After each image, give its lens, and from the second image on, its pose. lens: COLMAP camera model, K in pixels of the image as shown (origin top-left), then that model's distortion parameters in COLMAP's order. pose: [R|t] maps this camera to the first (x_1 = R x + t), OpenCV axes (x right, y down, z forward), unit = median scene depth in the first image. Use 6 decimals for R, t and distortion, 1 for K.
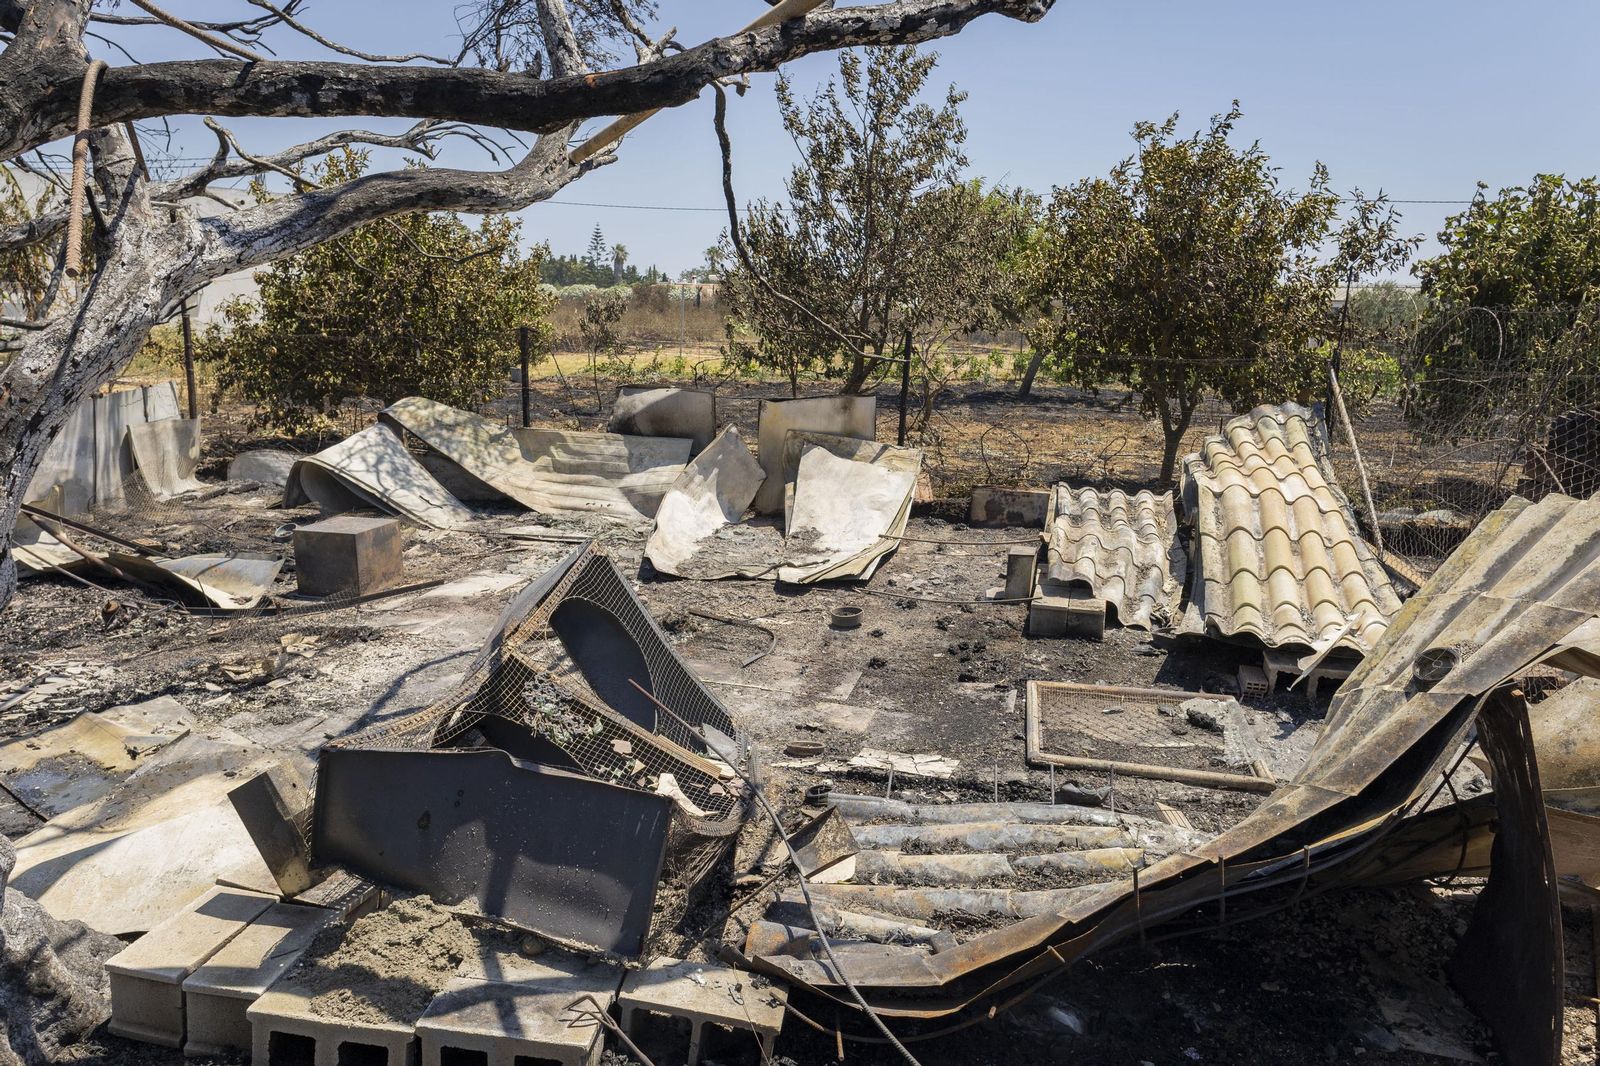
lens RADIAL K [[1141.8, 0, 804.0], [0, 1141.8, 533.6], [0, 0, 1]] dist [-0.004705, -0.006457]
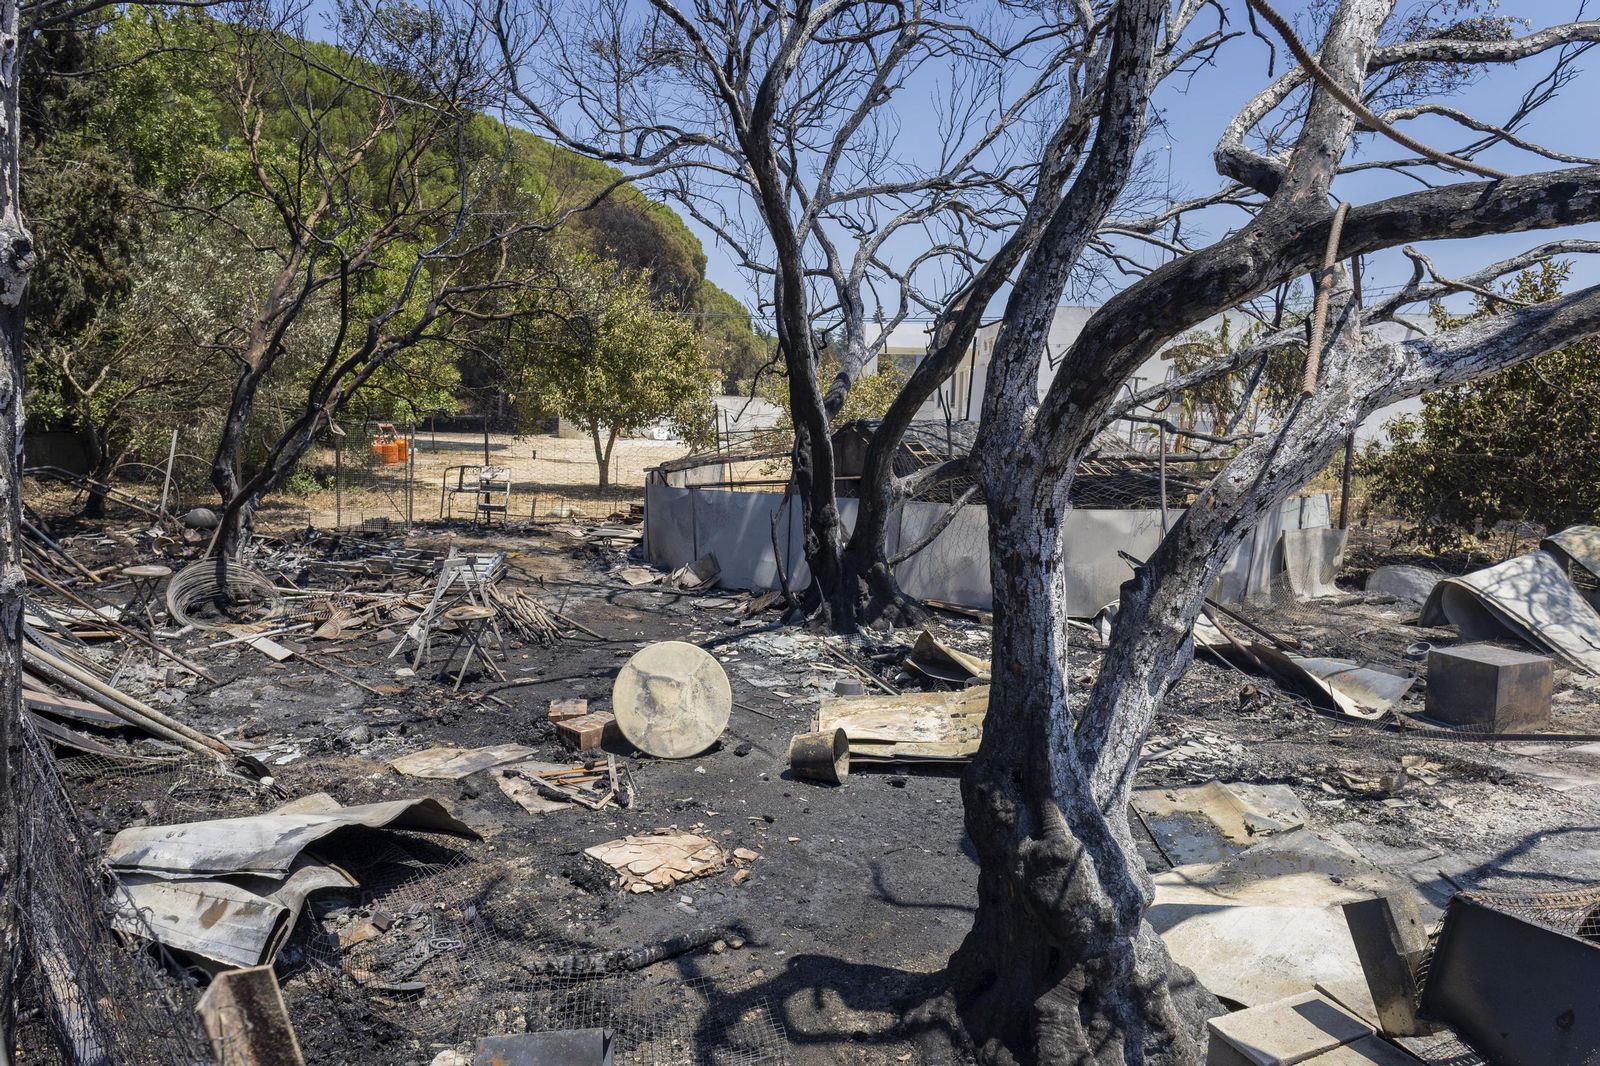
lens RADIAL K [[1141.8, 0, 804.0], [0, 1141.8, 533.6], [0, 0, 1]] dist [-0.004705, -0.006457]
pose [[0.571489, 0.080006, -0.816700, 0.035016], [-0.163247, 0.986428, -0.017601, 0.002839], [0.804208, 0.143383, 0.576794, -0.010321]]
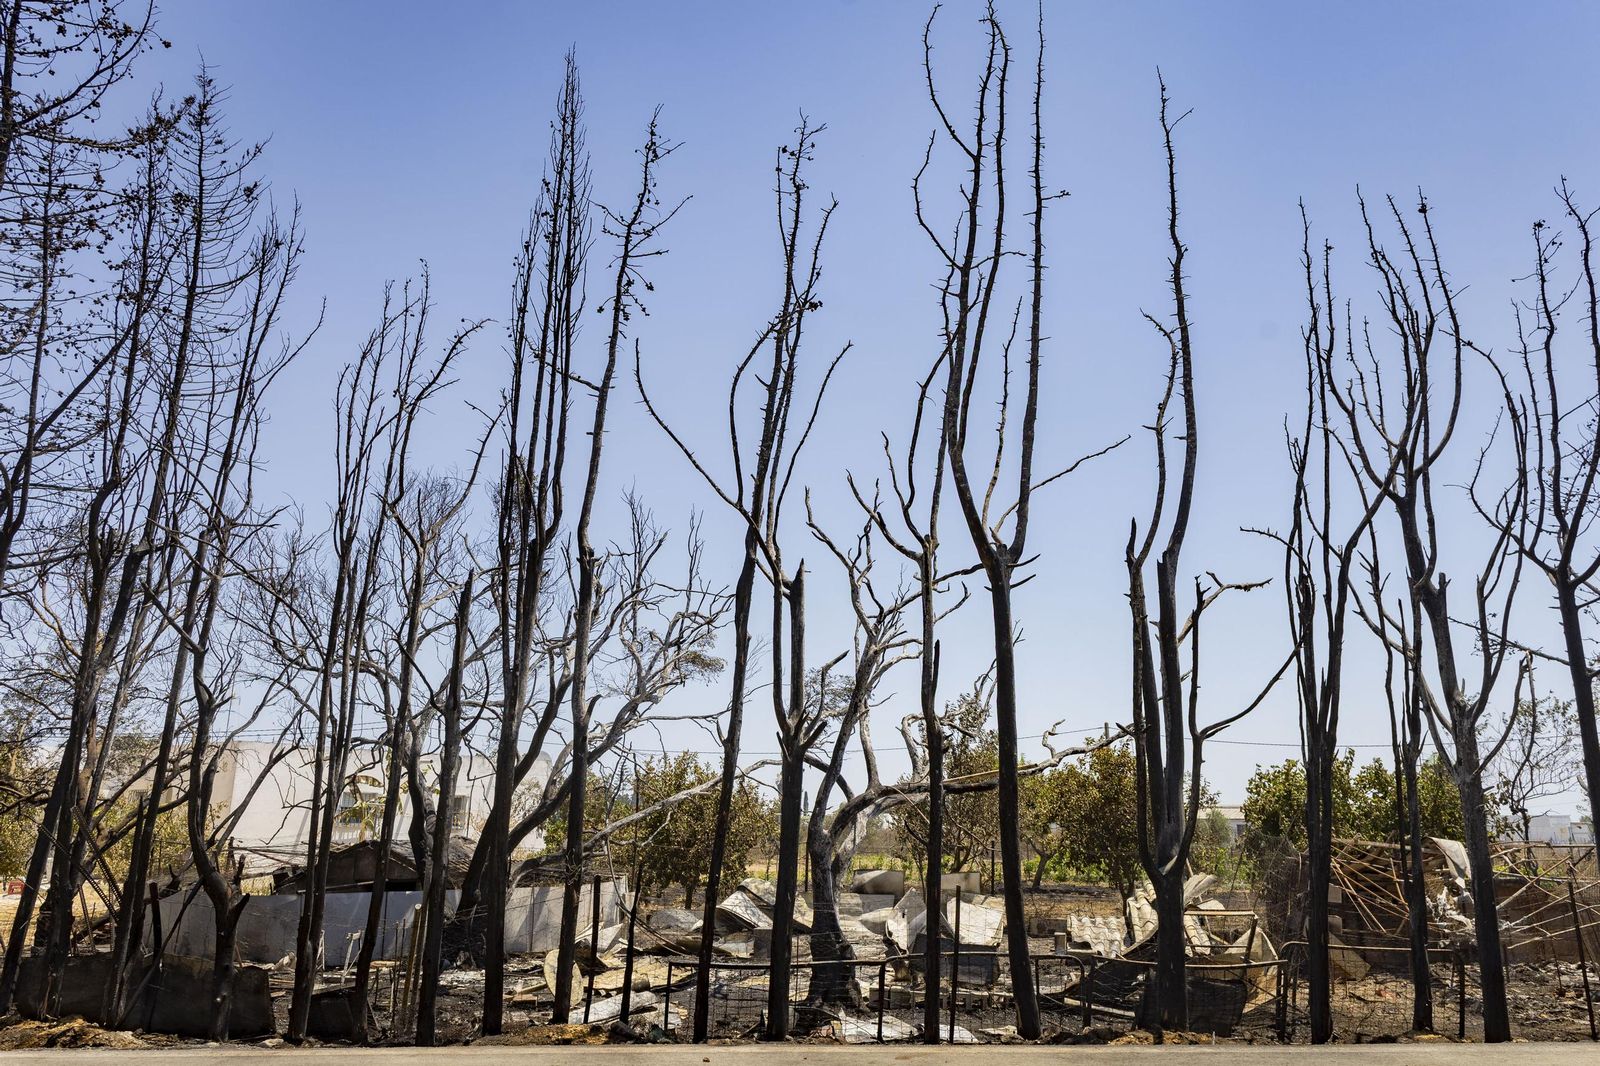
lens RADIAL K [[1141.8, 0, 804.0], [0, 1141.8, 533.6], [0, 0, 1]] dist [-0.004705, -0.006457]
pose [[0.999667, -0.011094, 0.023281, -0.259910], [0.020171, 0.898830, -0.437834, 0.200597], [-0.016068, 0.438157, 0.898755, -1.000519]]
